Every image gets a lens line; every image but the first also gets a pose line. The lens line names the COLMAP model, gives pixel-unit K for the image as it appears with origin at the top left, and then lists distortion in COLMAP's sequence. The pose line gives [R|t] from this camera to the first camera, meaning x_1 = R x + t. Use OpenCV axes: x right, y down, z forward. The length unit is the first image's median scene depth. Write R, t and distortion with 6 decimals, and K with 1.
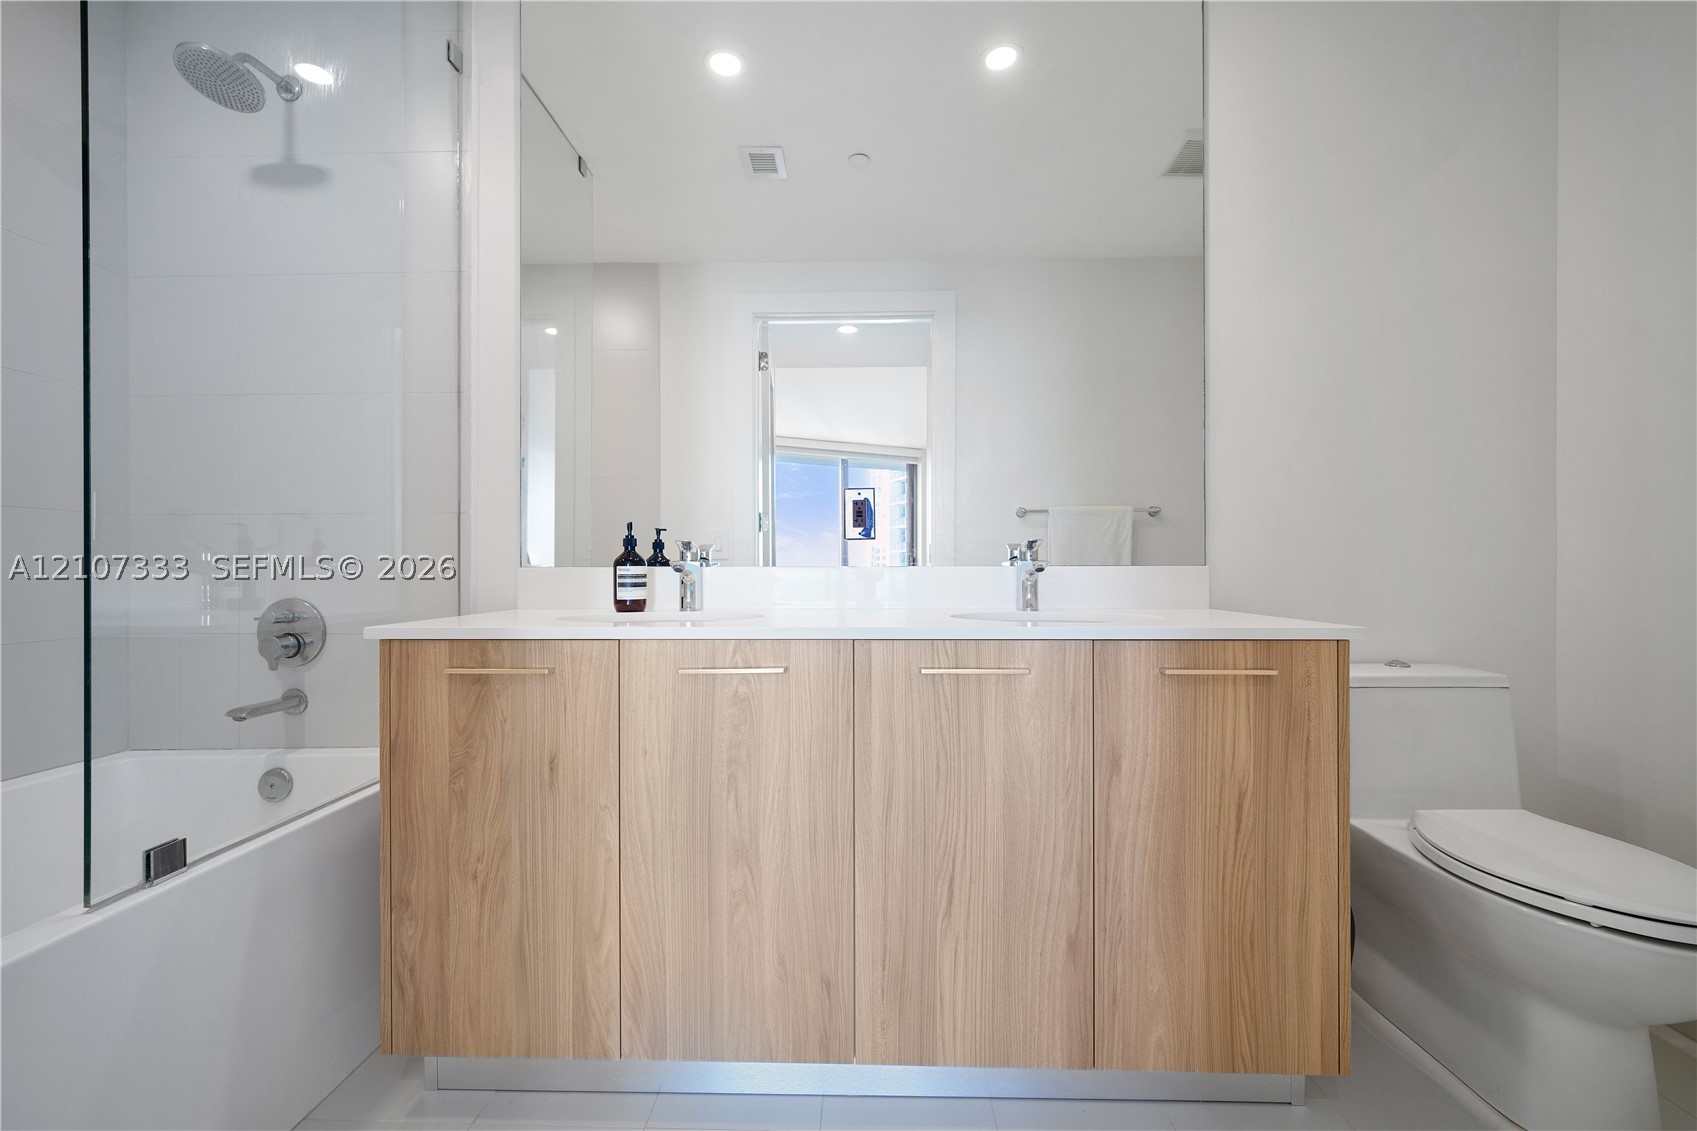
lens RADIAL K [[740.7, 0, 840.2], [0, 740.7, 554.7], [0, 0, 1]] dist [-0.001056, 0.000431]
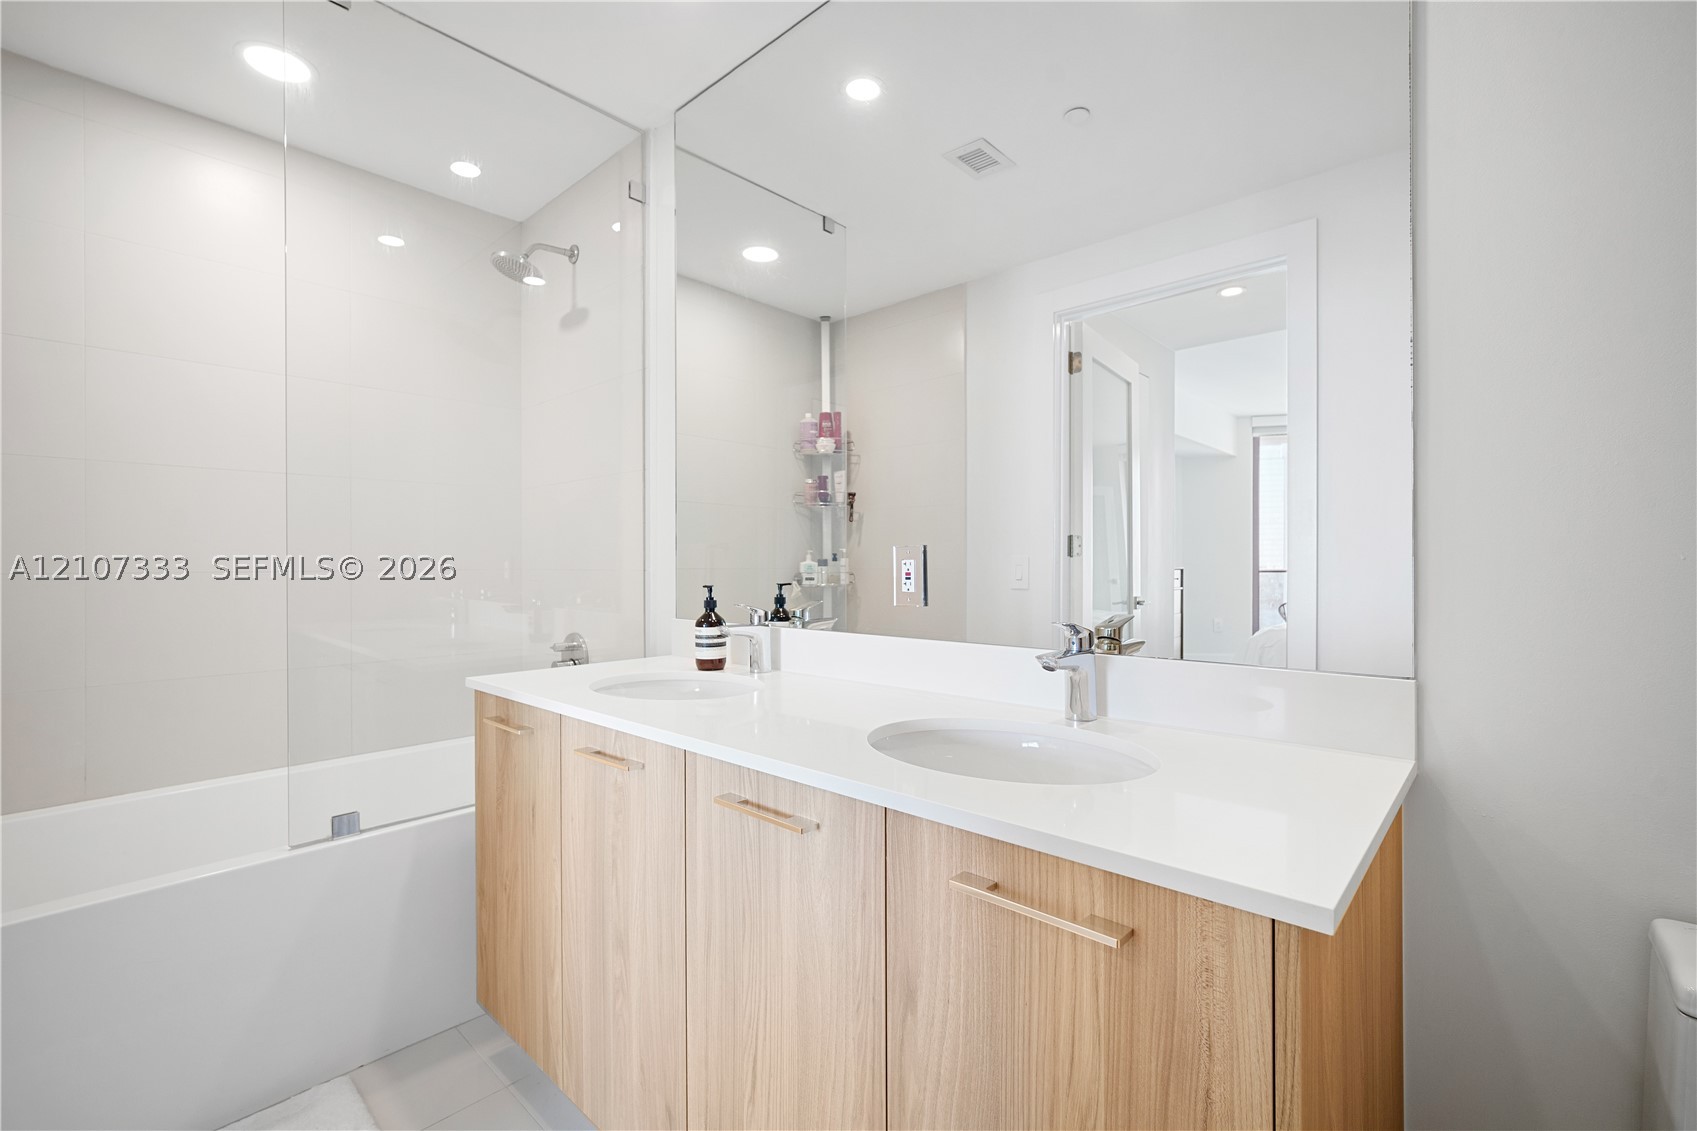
lens RADIAL K [[740.7, 0, 814.5], [0, 740.7, 553.2], [0, 0, 1]] dist [-0.001056, 0.000431]
pose [[0.748638, -0.012227, -0.662867, 0.749656], [0.014294, 0.999895, -0.002301, -0.119862], [0.662825, -0.007753, 0.748734, 0.434321]]
